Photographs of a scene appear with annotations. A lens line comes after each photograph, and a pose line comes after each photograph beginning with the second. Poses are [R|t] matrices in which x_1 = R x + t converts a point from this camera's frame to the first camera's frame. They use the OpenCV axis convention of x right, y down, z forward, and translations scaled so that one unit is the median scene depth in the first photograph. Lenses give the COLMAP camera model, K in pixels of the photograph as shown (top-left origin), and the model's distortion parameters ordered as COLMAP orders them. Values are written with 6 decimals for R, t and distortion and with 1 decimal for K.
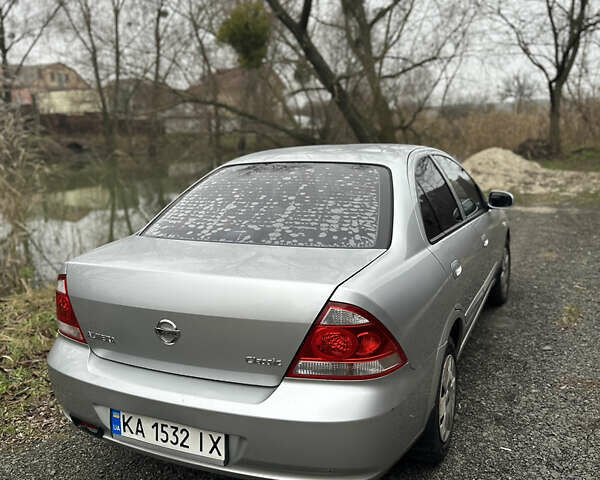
lens RADIAL K [[549.0, 0, 303.5], [0, 549.0, 250.9], [0, 0, 1]] dist [0.192712, -0.409544]
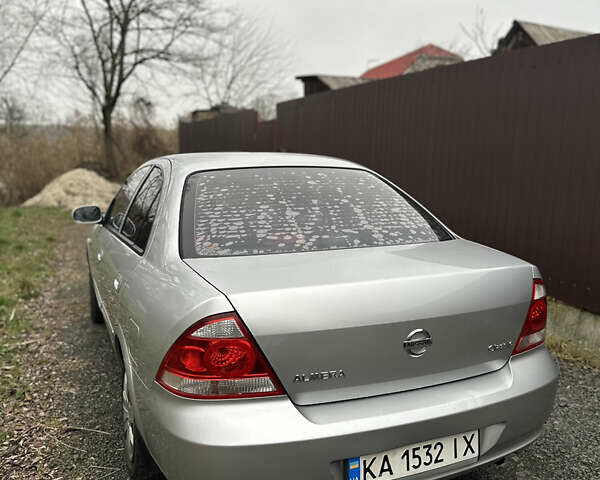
lens RADIAL K [[549.0, 0, 303.5], [0, 549.0, 250.9], [0, 0, 1]] dist [0.192712, -0.409544]
pose [[0.663721, -0.096746, 0.741697, -0.851300], [0.129040, 0.991542, 0.013861, -0.032765], [-0.736765, 0.086509, 0.670592, 0.427936]]
